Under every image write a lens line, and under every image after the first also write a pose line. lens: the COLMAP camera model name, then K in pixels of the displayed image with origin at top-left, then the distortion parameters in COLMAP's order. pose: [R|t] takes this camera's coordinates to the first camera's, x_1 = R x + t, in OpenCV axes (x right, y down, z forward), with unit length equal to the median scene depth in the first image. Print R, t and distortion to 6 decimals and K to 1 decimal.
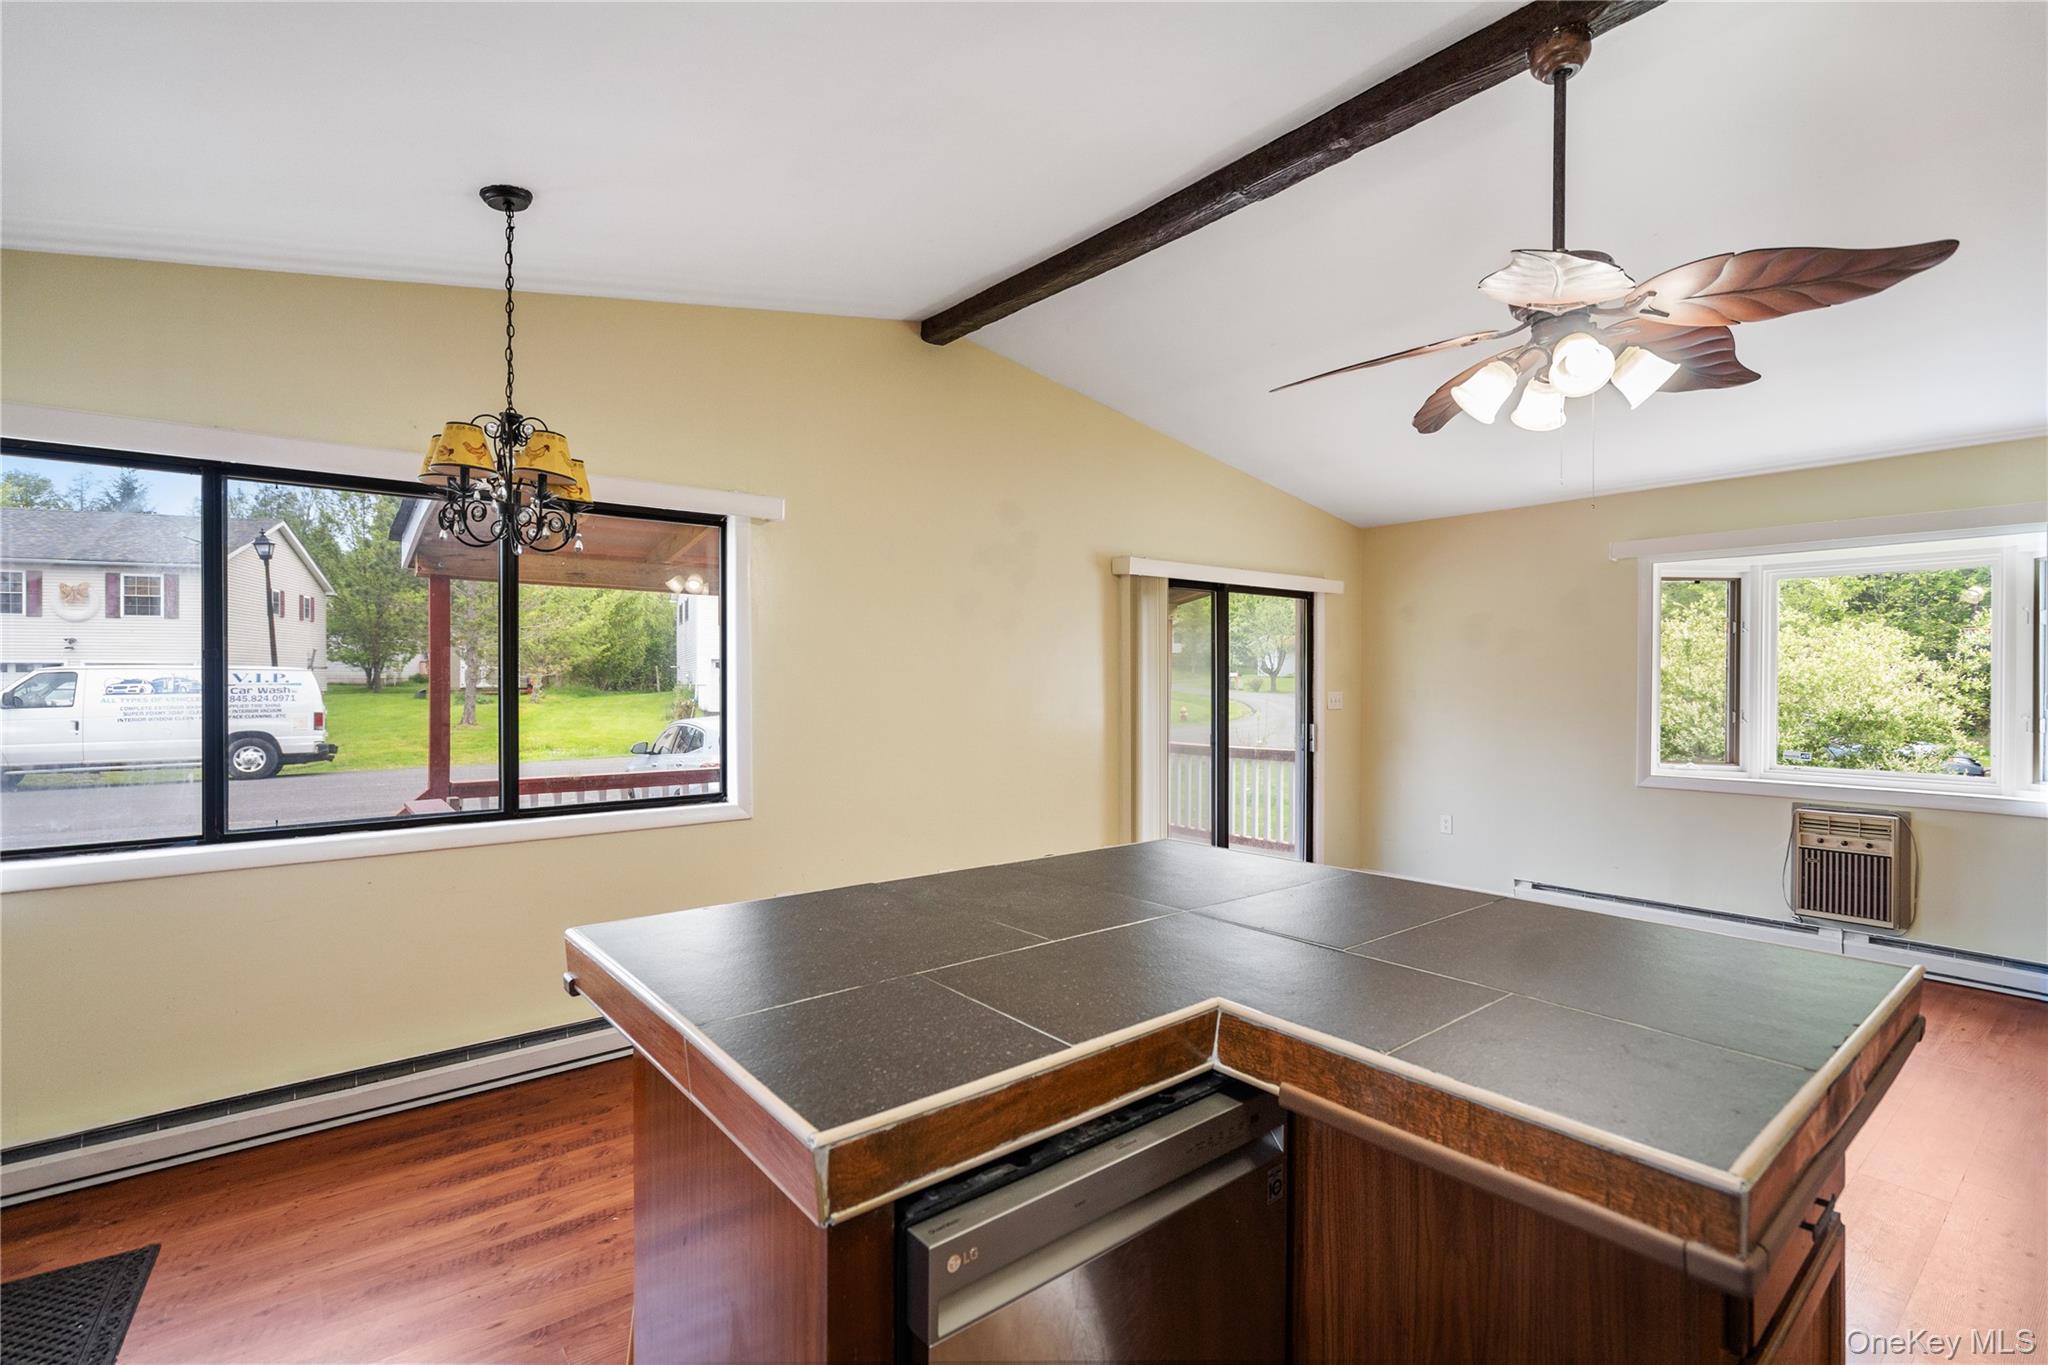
lens RADIAL K [[941.0, 0, 1022.5], [0, 941.0, 684.3], [0, 0, 1]] dist [-0.001831, 0.000736]
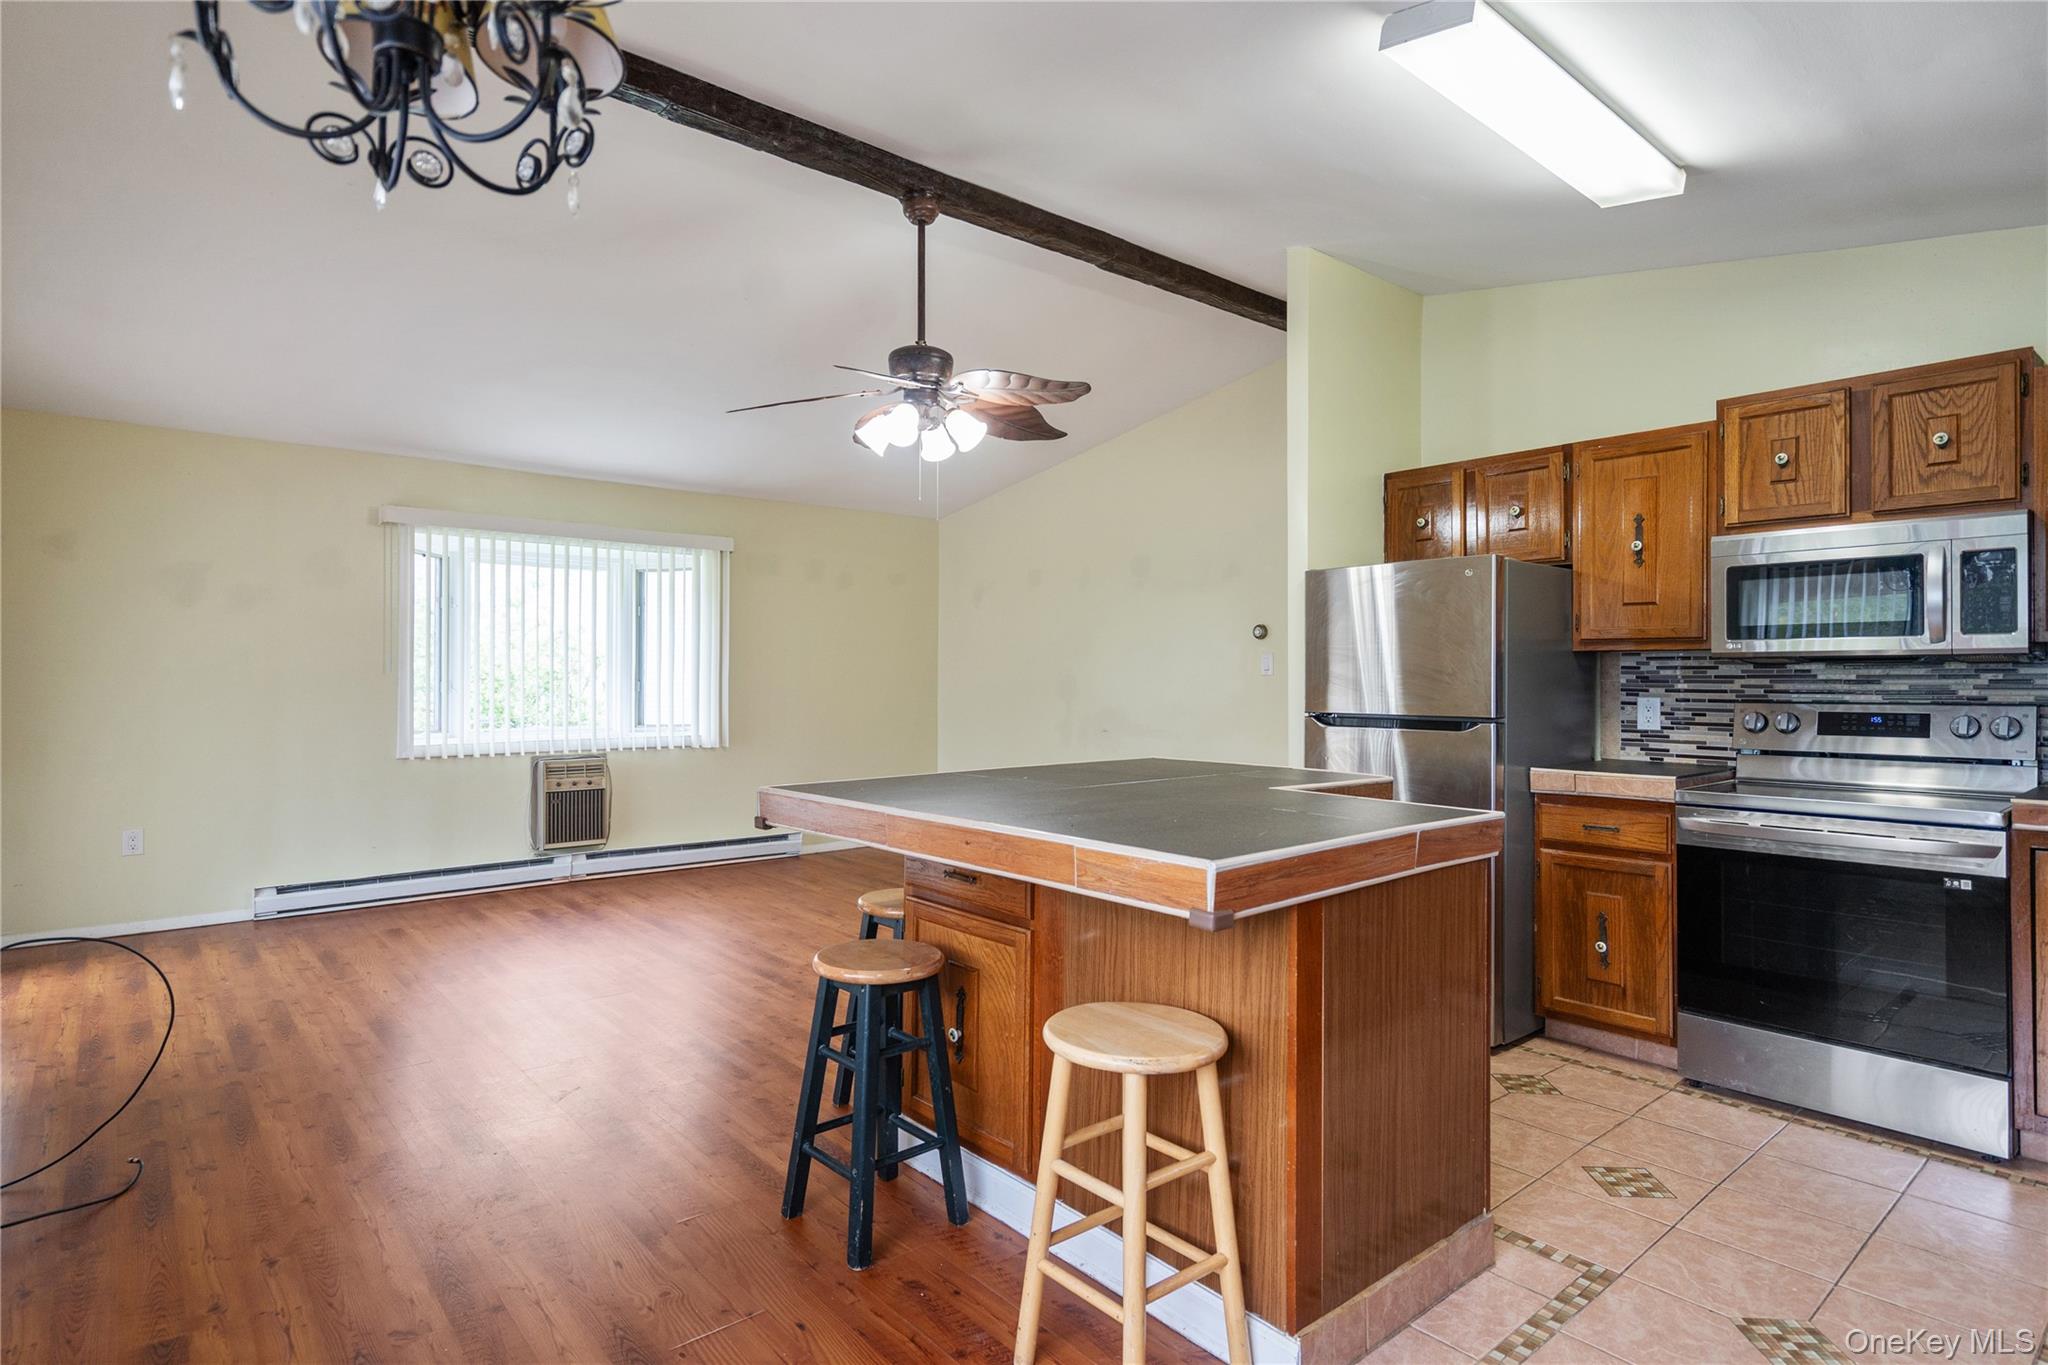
lens RADIAL K [[1065.5, 0, 1022.6], [0, 1065.5, 672.6], [0, 0, 1]] dist [0.000549, 0.000732]
pose [[-0.024091, 0.004422, 0.999700, -0.916032], [0.003411, 0.999985, -0.004341, 0.052904], [-0.999704, 0.003305, -0.024105, 0.749016]]
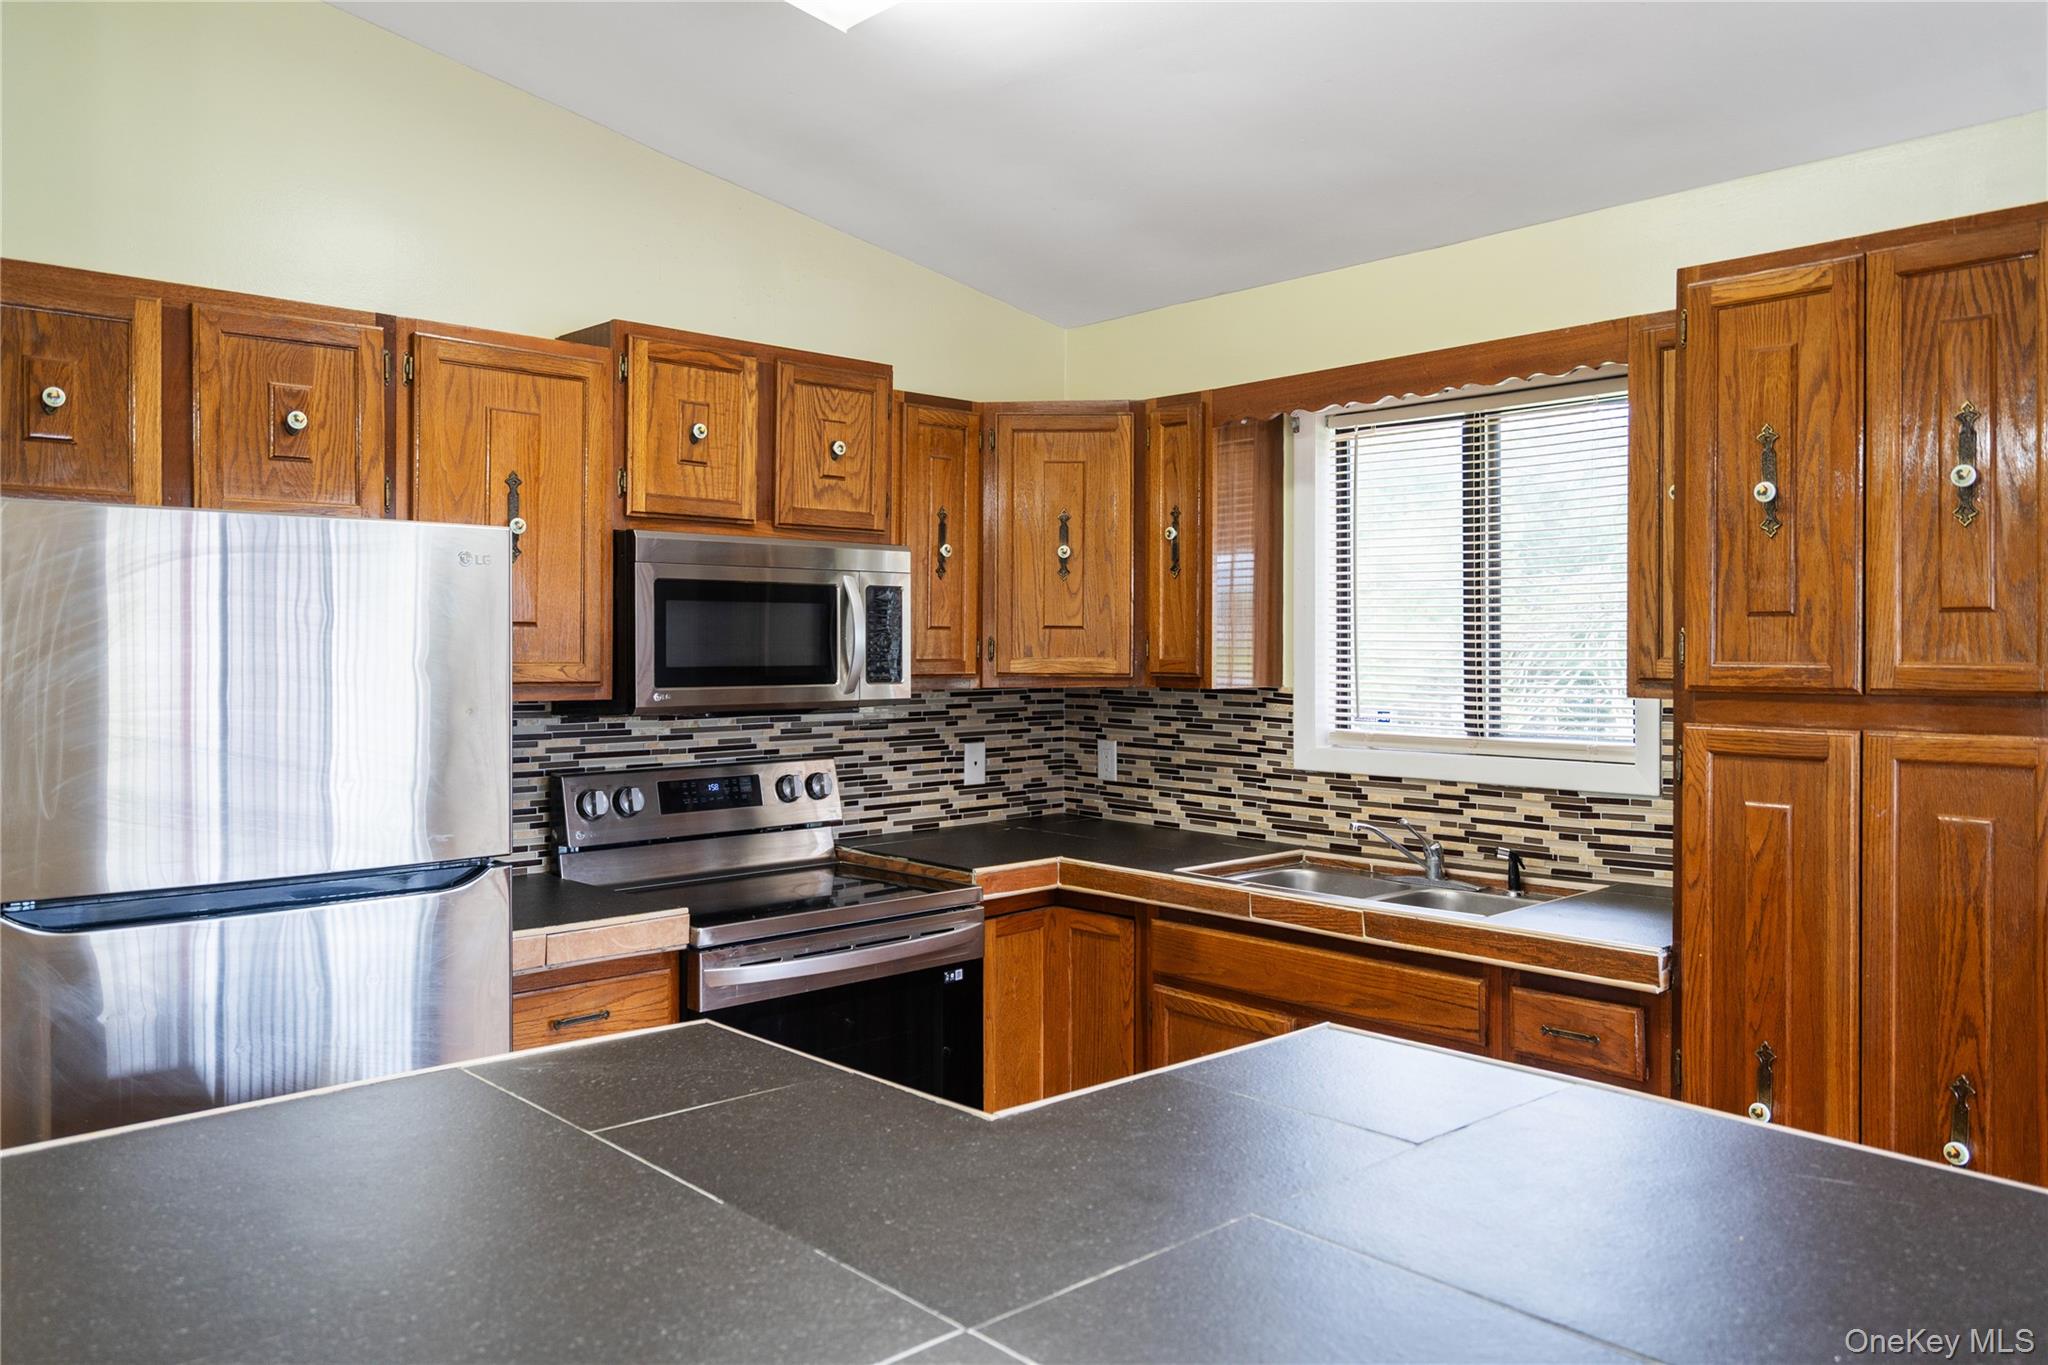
lens RADIAL K [[1472.6, 0, 1021.9], [0, 1472.6, 648.4], [0, 0, 1]] dist [0.009372, -0.000551]
pose [[-0.998328, -0.002414, -0.057757, 0.123609], [-0.002699, 0.999985, 0.004855, -0.027573], [0.057744, 0.005003, -0.998319, 1.067513]]
